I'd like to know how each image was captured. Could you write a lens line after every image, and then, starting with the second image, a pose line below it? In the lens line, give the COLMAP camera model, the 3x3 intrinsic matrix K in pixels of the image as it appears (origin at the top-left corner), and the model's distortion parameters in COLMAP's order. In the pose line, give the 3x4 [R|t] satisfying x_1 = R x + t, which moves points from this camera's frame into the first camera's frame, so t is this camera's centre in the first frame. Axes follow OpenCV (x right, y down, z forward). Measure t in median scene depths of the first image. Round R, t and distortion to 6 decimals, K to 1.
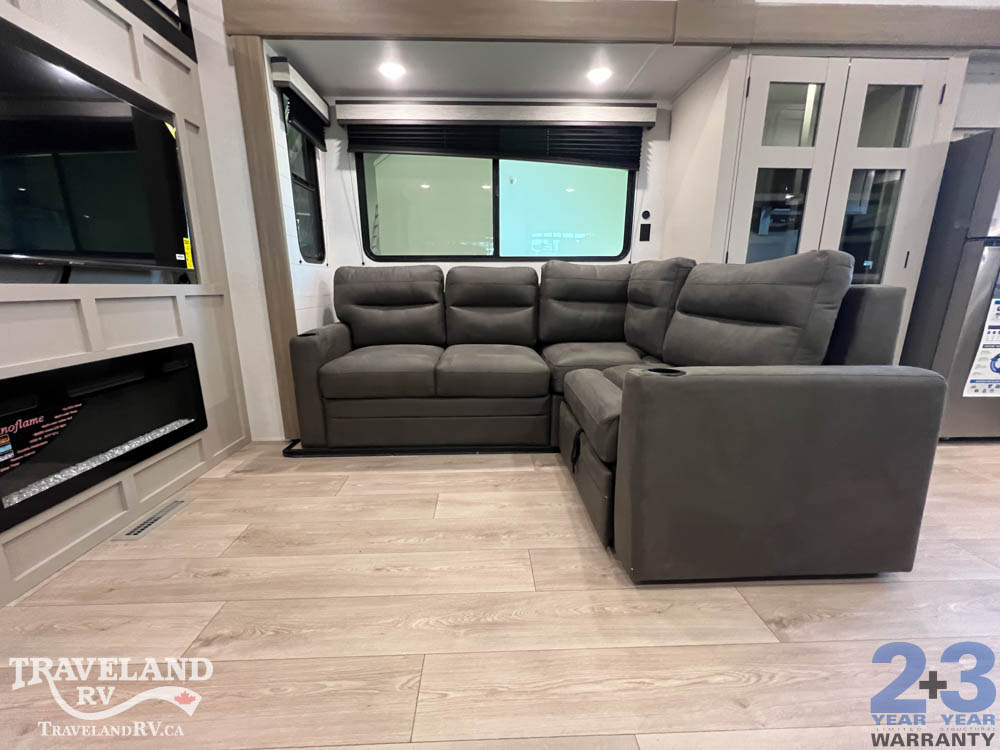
lens RADIAL K [[398.0, 0, 499.4], [0, 398.0, 374.0], [0, 0, 1]] dist [-0.007009, 0.001081]
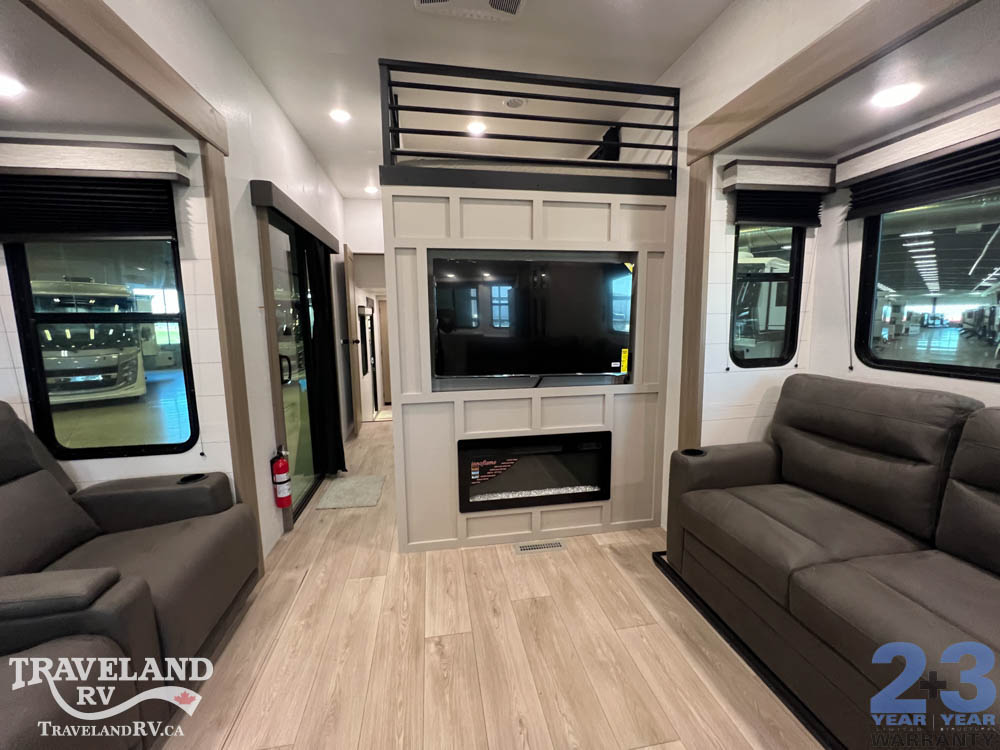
lens RADIAL K [[398.0, 0, 496.8], [0, 398.0, 373.9], [0, 0, 1]] dist [-0.007009, 0.001081]
pose [[0.130574, 0.137216, -0.981897, 0.388966], [-0.203894, 0.972923, 0.108848, -0.326209], [0.970246, 0.185990, 0.155016, 0.441793]]
